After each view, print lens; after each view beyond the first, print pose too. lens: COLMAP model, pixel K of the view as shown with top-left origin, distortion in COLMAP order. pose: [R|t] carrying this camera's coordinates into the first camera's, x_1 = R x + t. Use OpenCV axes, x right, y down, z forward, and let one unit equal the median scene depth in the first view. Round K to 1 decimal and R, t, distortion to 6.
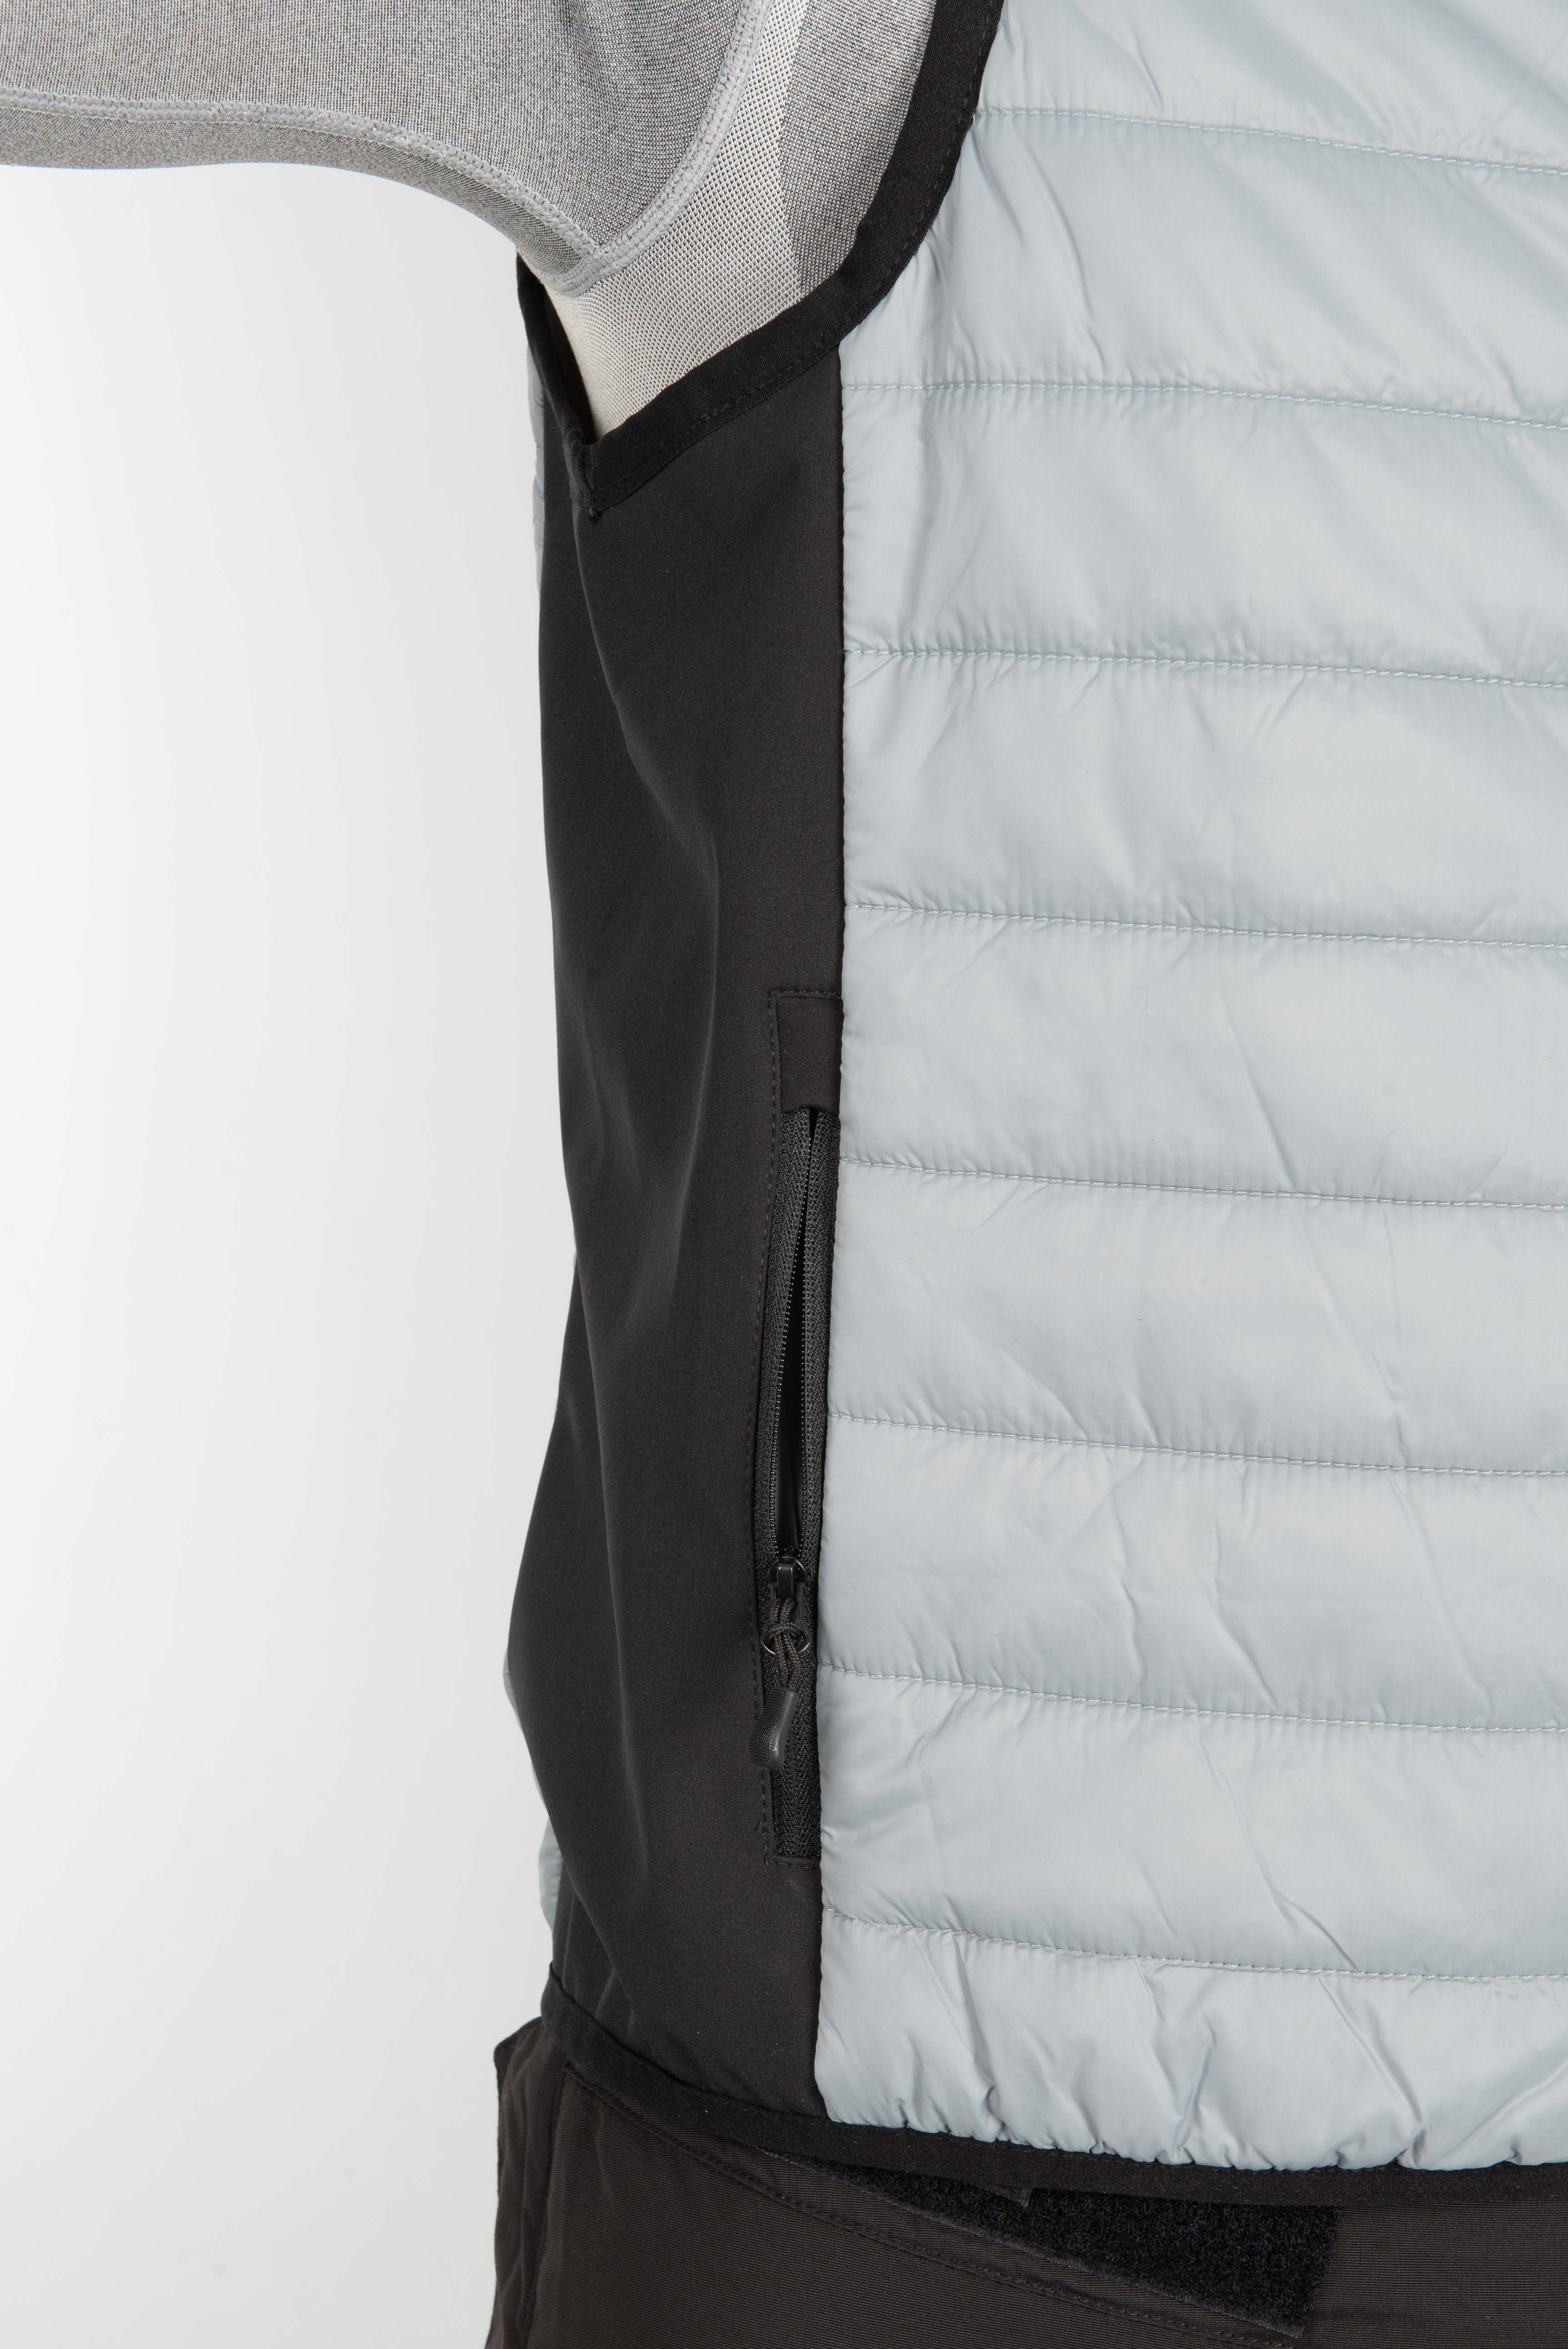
lens RADIAL K [[4286.1, 0, 777.1], [0, 4286.1, 1175.9], [0, 0, 1]] dist [-0.207106, 0.000000]
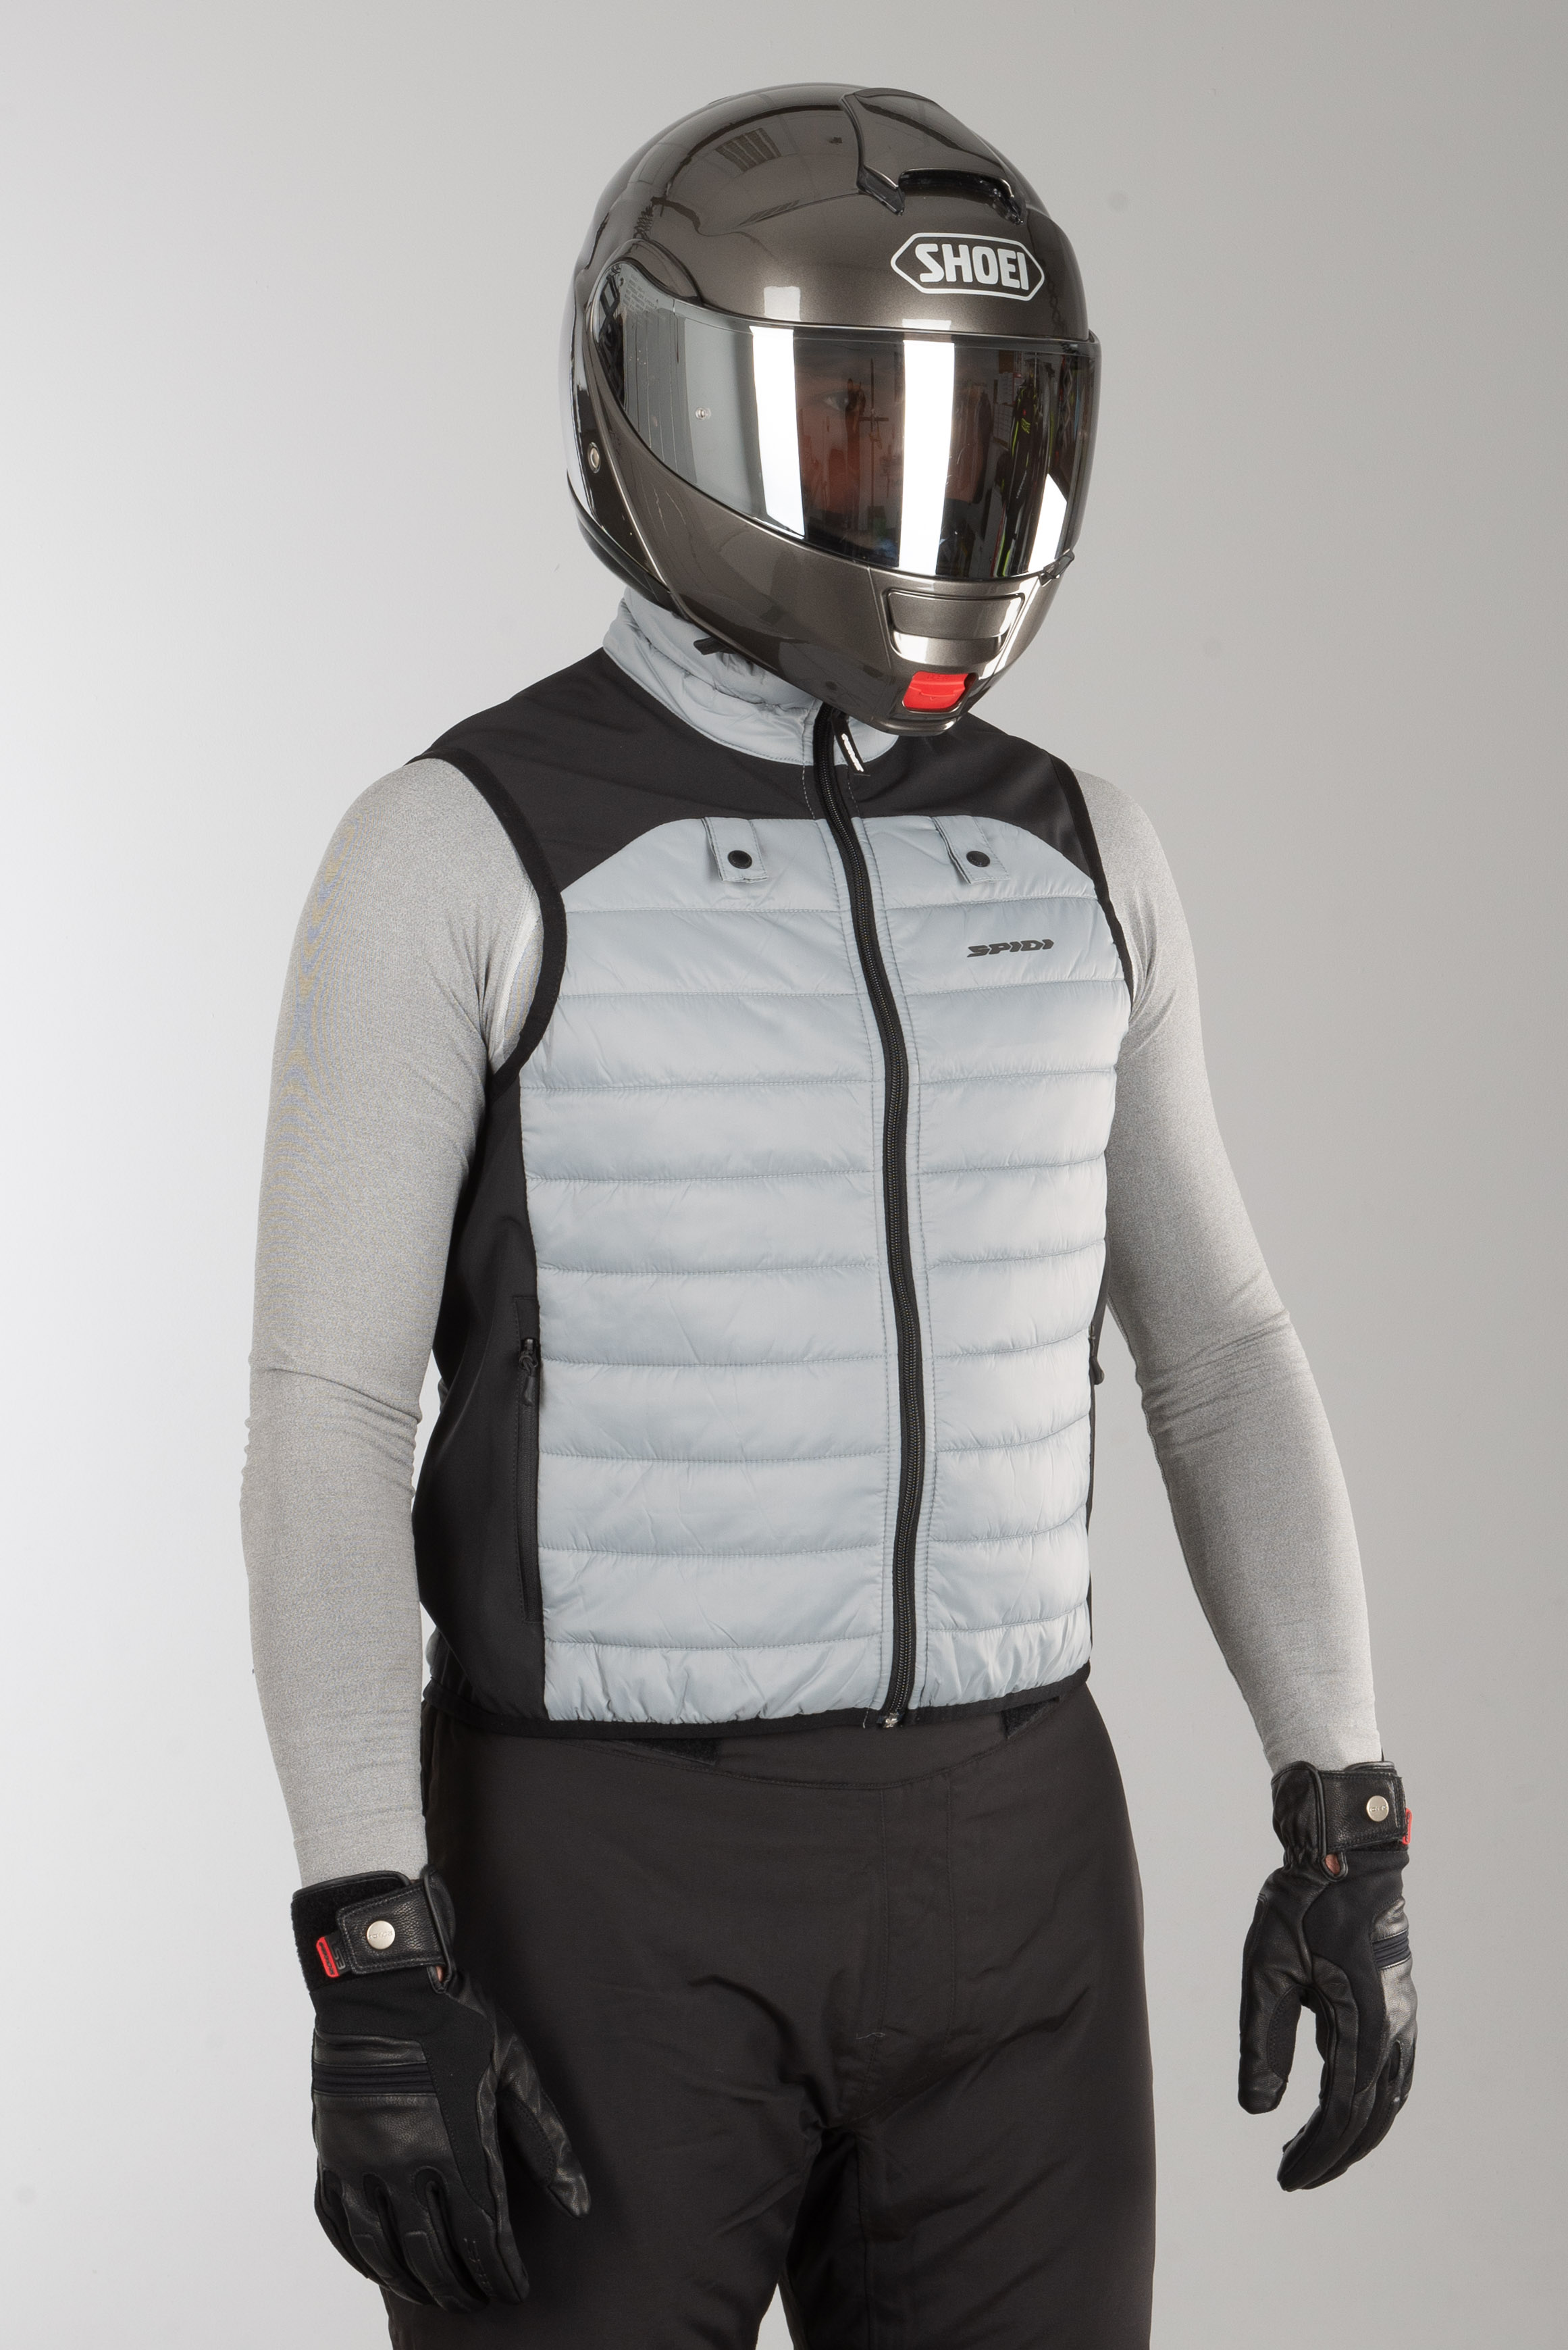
lens RADIAL K [[3653.5, 0, 789.4], [0, 3653.5, 1181.6], [0, 0, 1]] dist [-0.053747, 0.000000]
pose [[0.998435, -0.046228, 0.031473, 0.108302], [0.050120, 0.989325, -0.136834, 0.213351], [-0.024811, 0.138198, 0.990094, -1.368020]]
